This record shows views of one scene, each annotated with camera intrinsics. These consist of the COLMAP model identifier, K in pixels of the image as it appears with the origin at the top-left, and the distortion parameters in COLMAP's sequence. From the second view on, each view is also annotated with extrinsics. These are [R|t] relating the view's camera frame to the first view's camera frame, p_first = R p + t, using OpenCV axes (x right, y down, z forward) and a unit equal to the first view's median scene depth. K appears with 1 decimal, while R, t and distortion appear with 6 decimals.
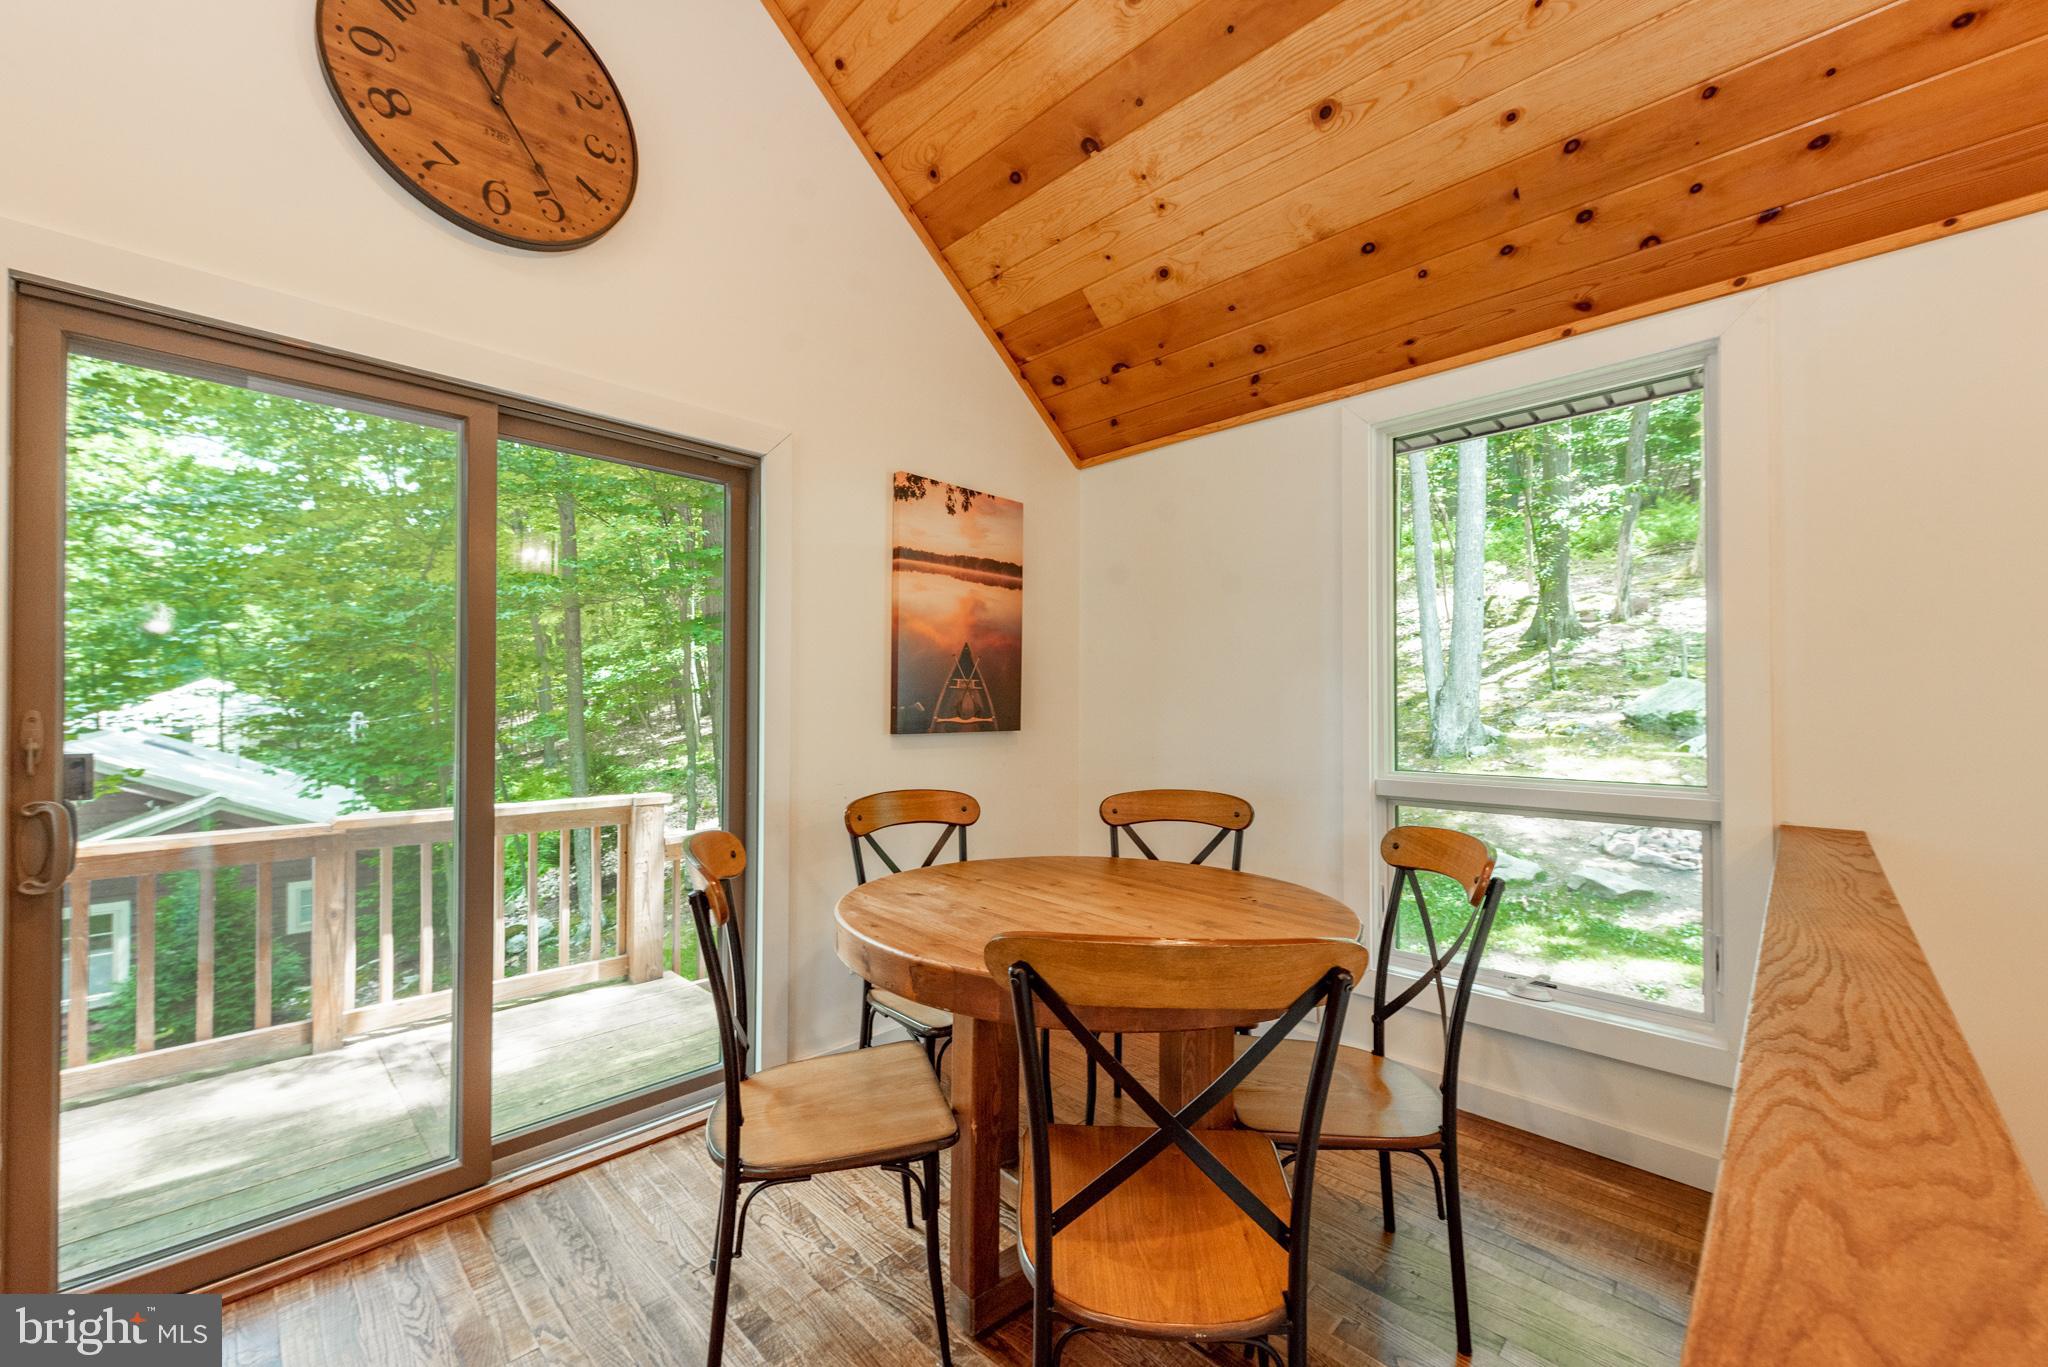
lens RADIAL K [[800.4, 0, 1024.0], [0, 800.4, 683.5], [0, 0, 1]] dist [0.000858, -0.000637]
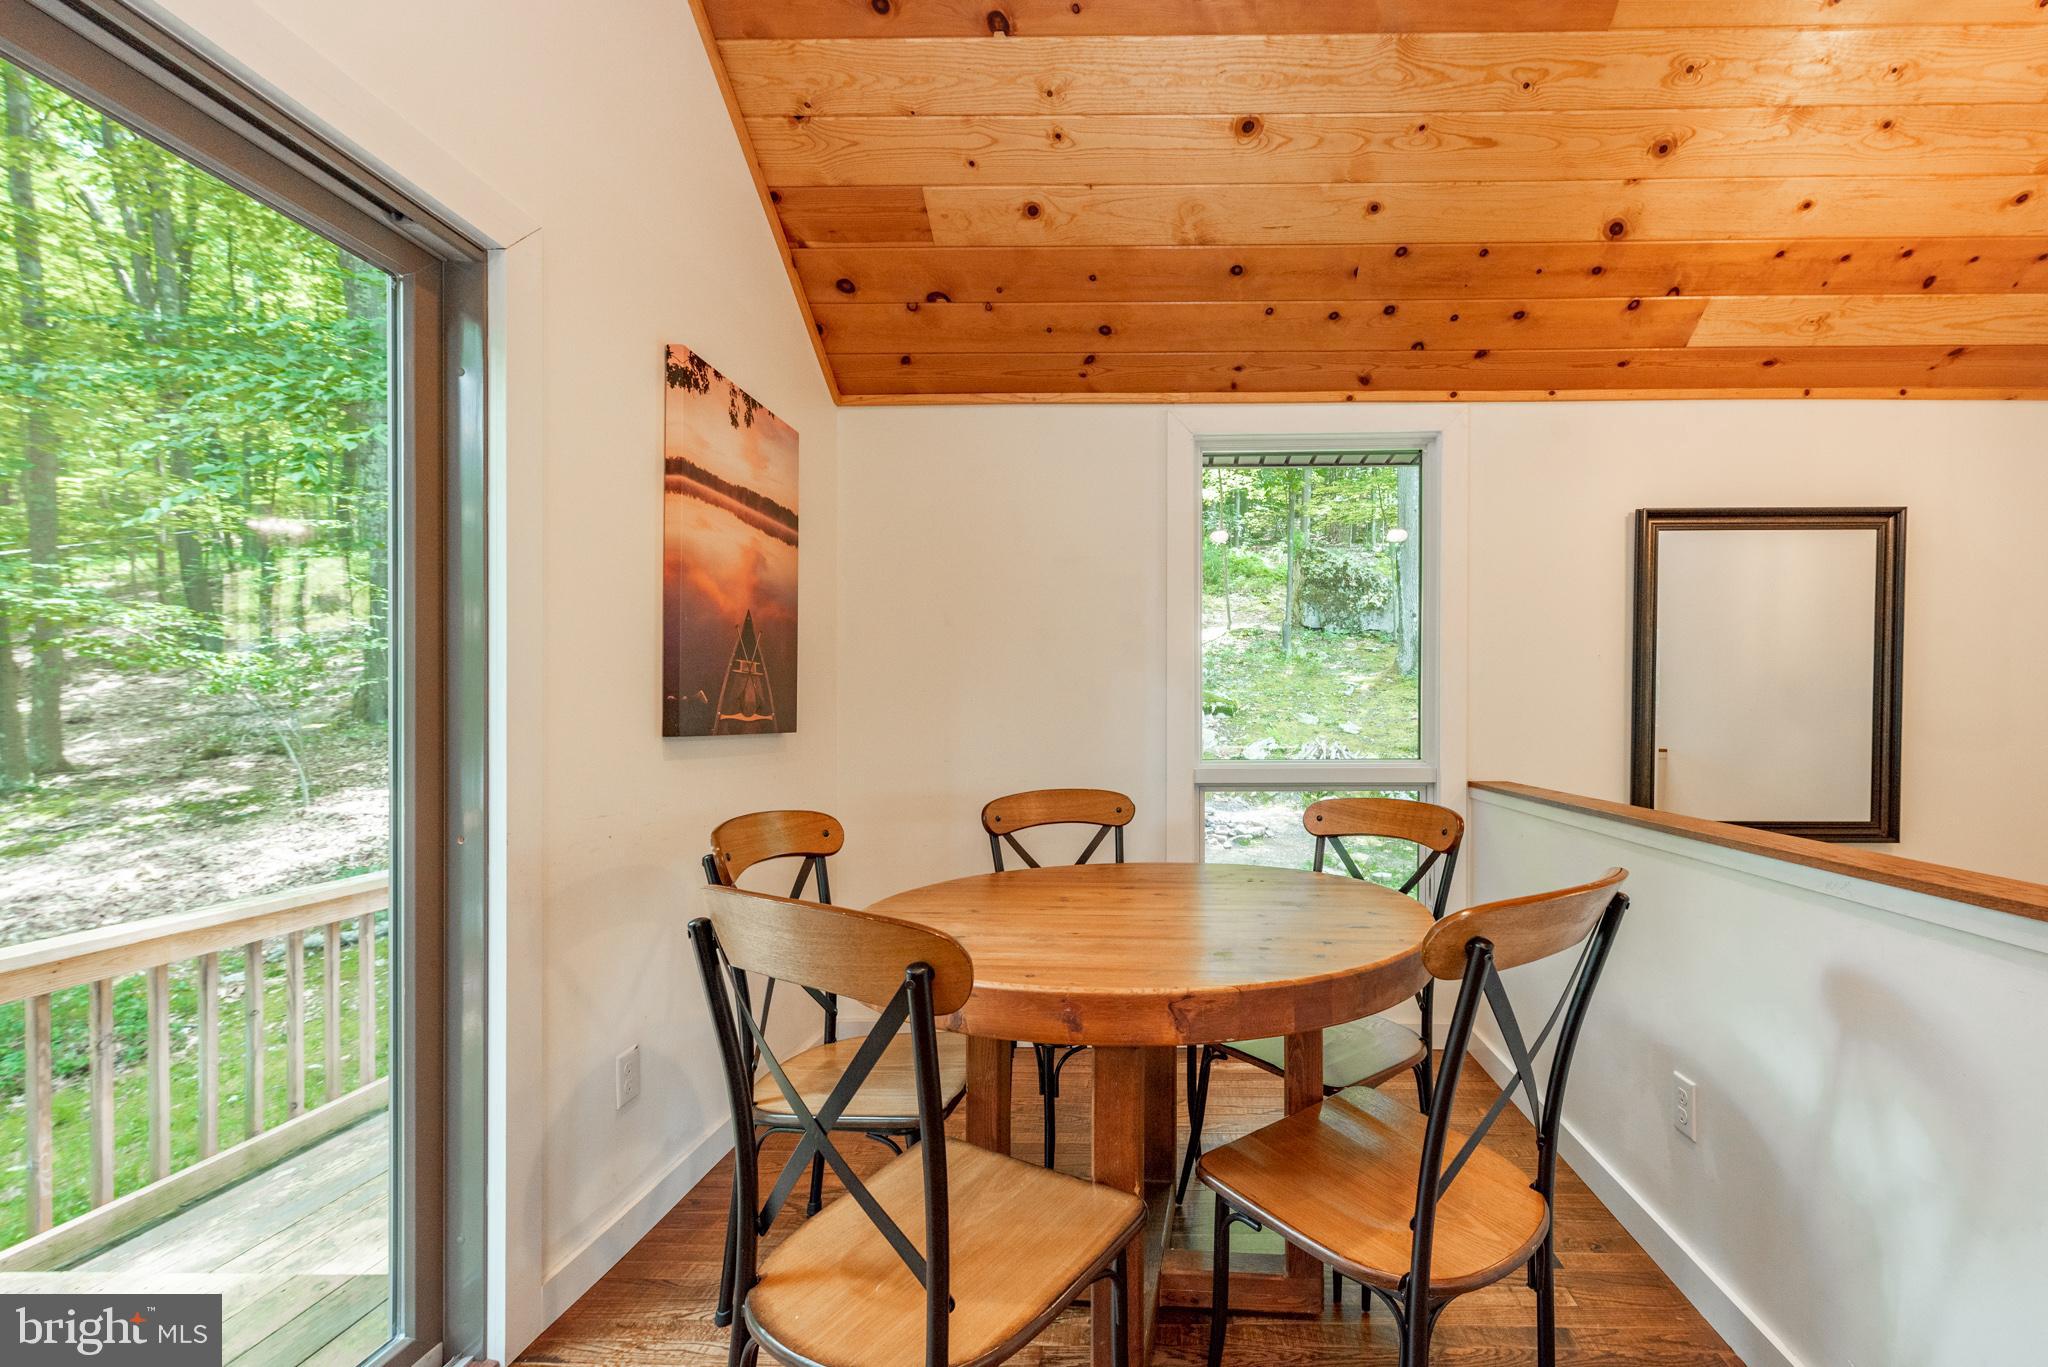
lens RADIAL K [[883.1, 0, 1024.6], [0, 883.1, 722.5], [0, 0, 1]] dist [0.001120, -0.000038]
pose [[0.718277, -0.001986, 0.695754, -0.462213], [-0.014554, 0.999734, 0.017878, 0.033475], [-0.695605, -0.022967, 0.718058, 0.261119]]
